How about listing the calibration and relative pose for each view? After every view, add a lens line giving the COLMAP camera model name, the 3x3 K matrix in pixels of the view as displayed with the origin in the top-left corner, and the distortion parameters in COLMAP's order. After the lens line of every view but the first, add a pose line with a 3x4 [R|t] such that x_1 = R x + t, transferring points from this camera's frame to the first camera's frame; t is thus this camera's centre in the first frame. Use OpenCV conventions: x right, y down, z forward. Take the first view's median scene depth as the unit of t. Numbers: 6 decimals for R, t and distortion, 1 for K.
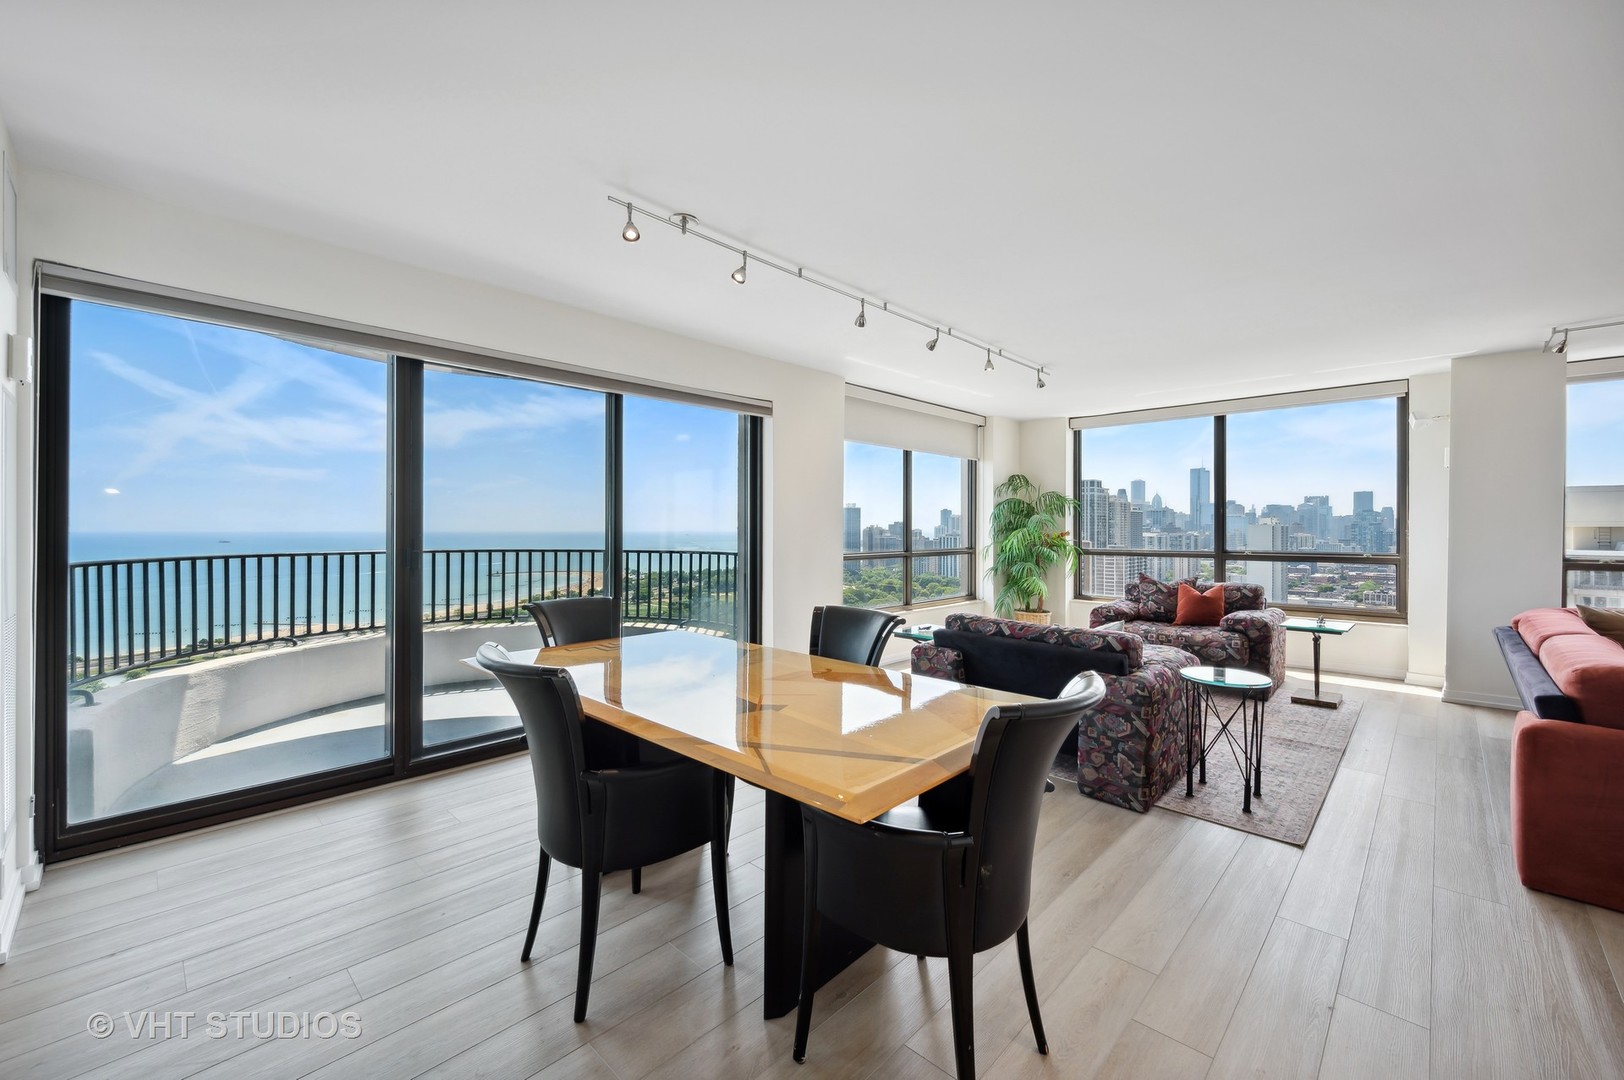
lens RADIAL K [[658.8, 0, 815.5], [0, 658.8, 530.6], [0, 0, 1]] dist [0.006933, 0.000040]
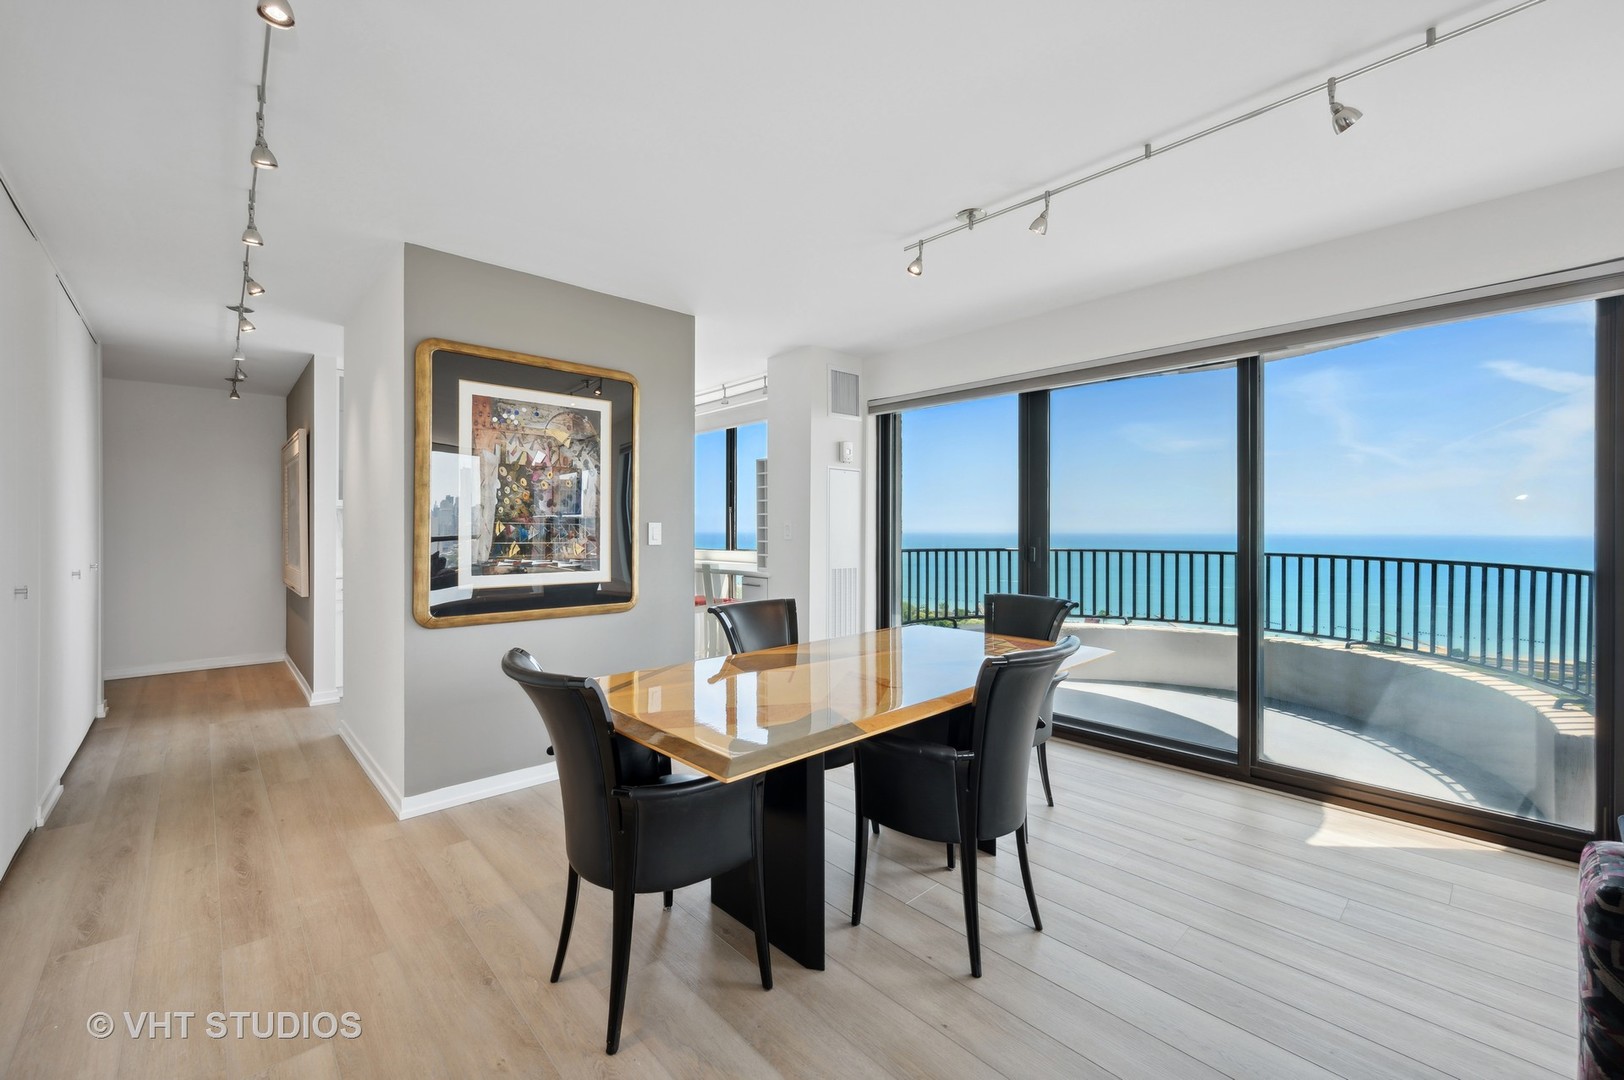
lens RADIAL K [[653.3, 0, 813.2], [0, 653.3, 531.3], [0, 0, 1]] dist [-0.000478, -0.000063]
pose [[-0.064042, 0.001300, -0.997946, 0.381089], [-0.006172, 0.999980, 0.001699, 0.001943], [0.997928, 0.006268, -0.064033, 0.396391]]
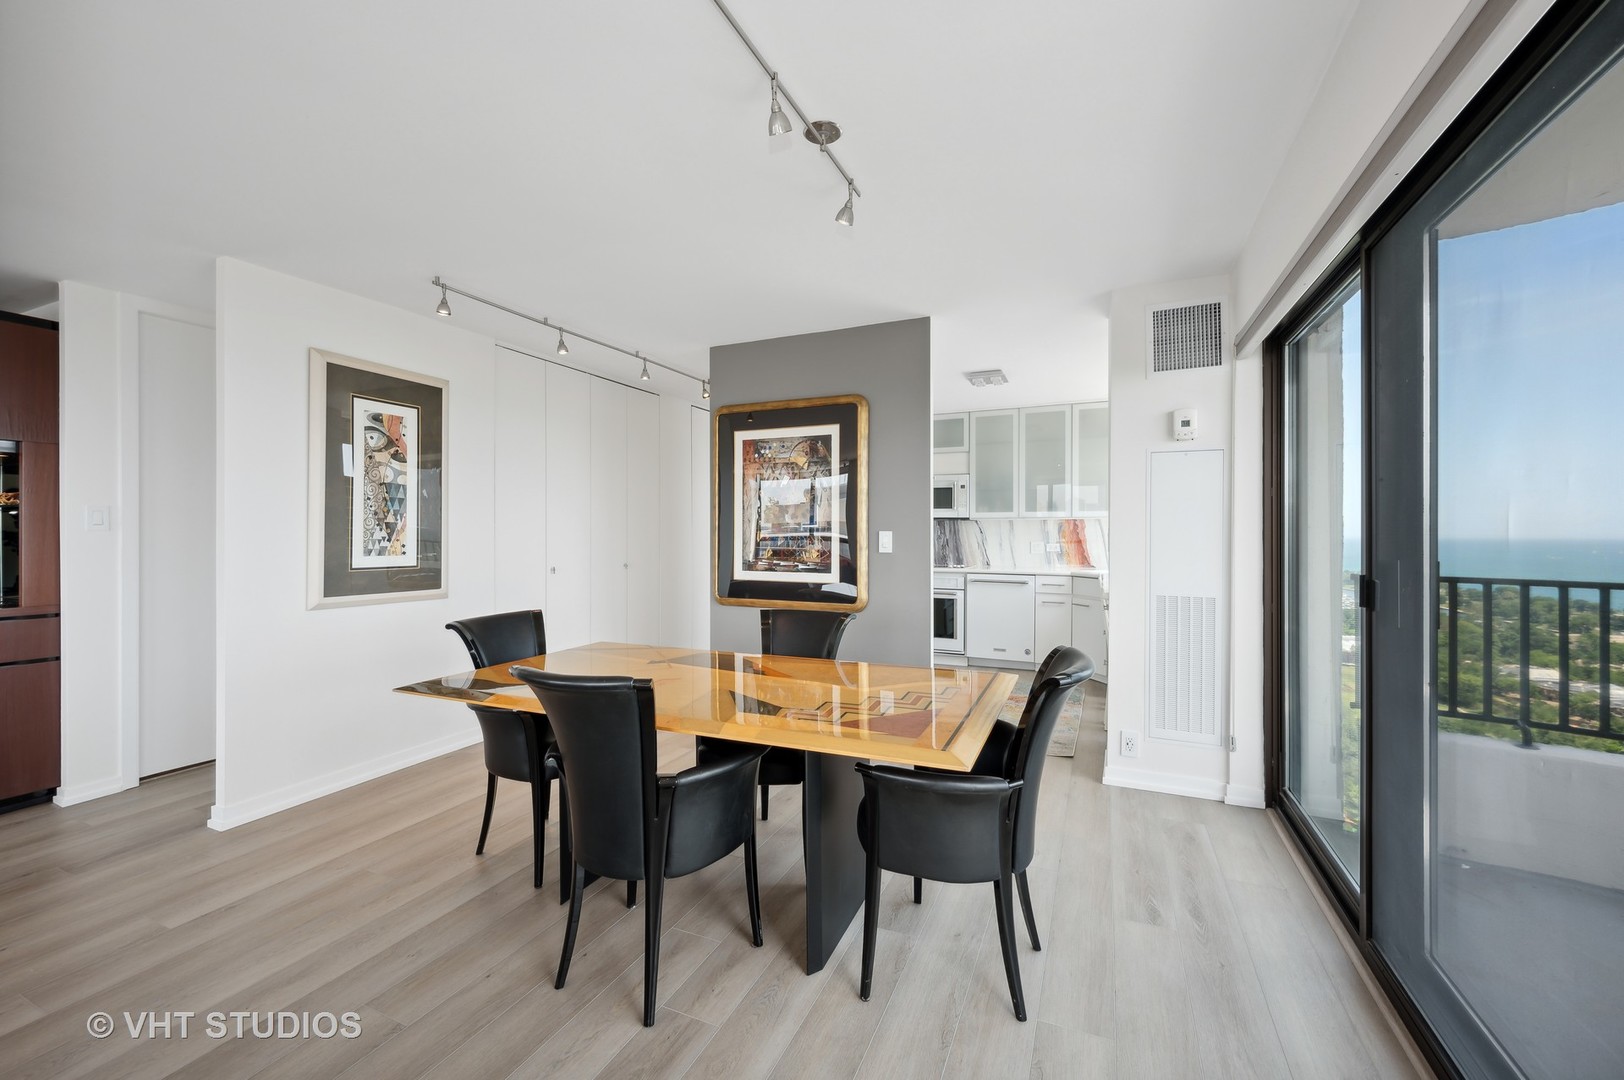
lens RADIAL K [[658.2, 0, 811.0], [0, 658.2, 537.8], [0, 0, 1]] dist [-0.000473, 0.000551]
pose [[-0.943871, -0.003124, -0.330299, 0.039055], [-0.005741, 0.999959, 0.006949, -0.002052], [0.330264, 0.008455, -0.943851, 0.814554]]
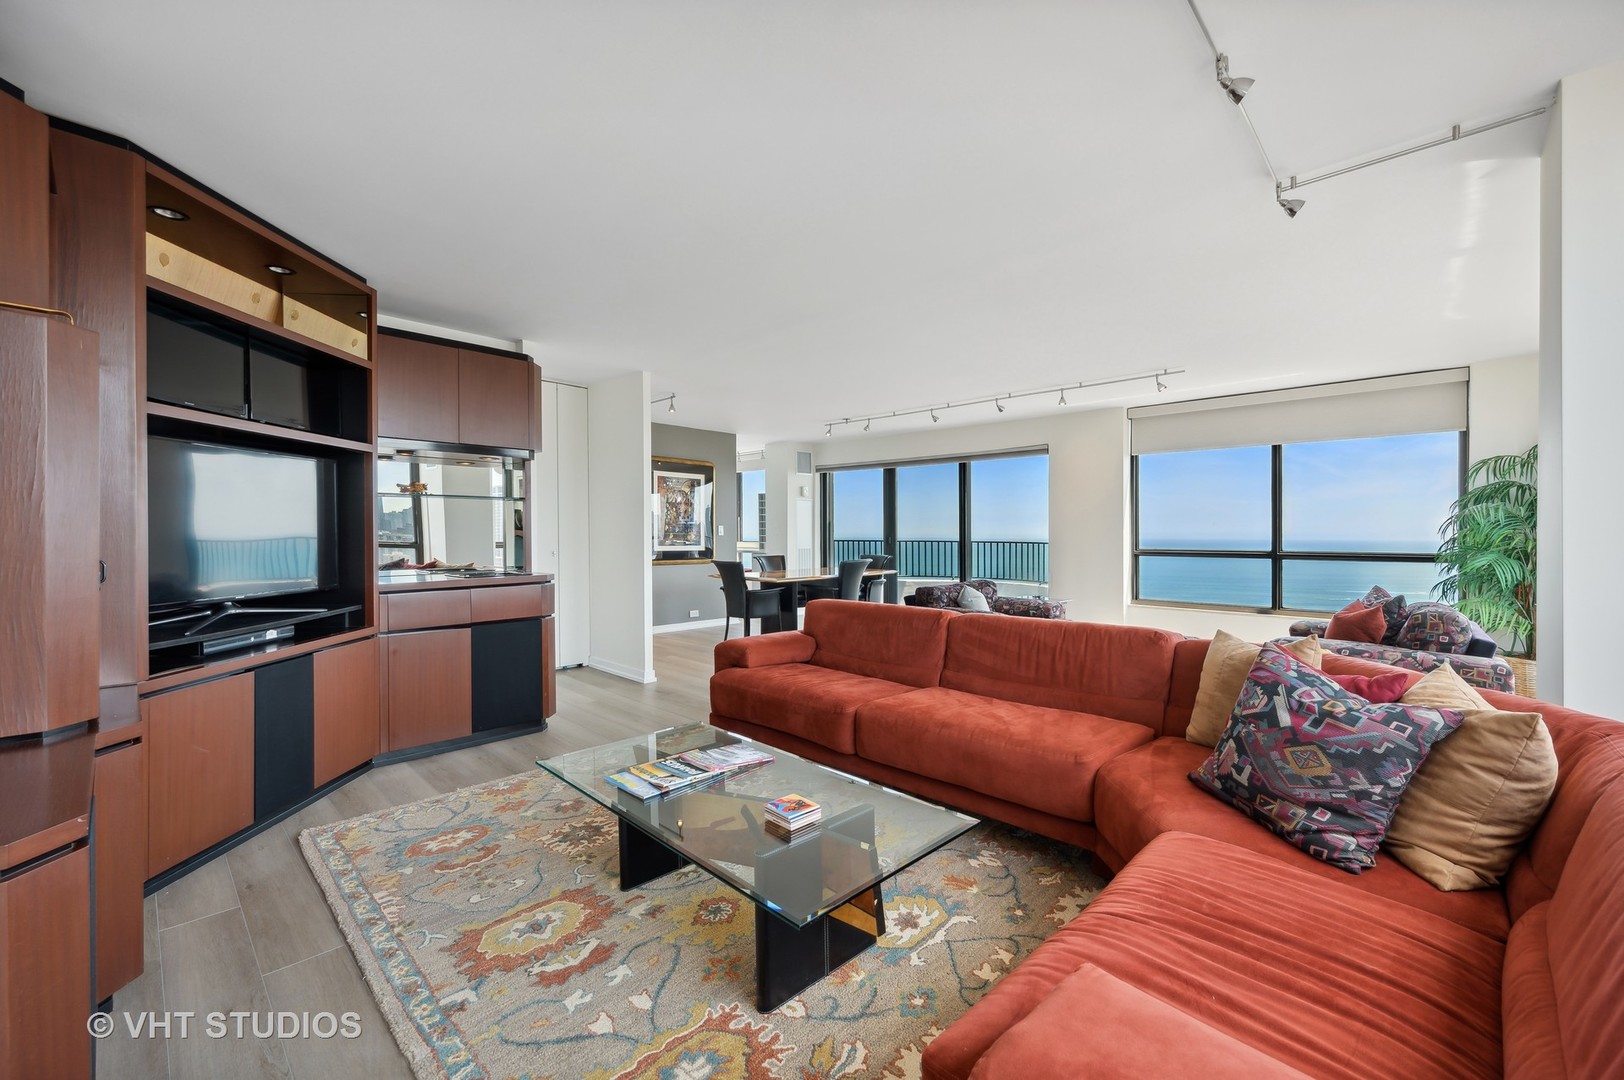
lens RADIAL K [[666.8, 0, 816.0], [0, 666.8, 537.0], [0, 0, 1]] dist [-0.000532, 0.000541]
pose [[-0.002231, 0.000505, -0.999997, 1.268173], [-0.010109, 0.999949, 0.000528, 0.017893], [0.999946, 0.010110, -0.002225, 0.418411]]
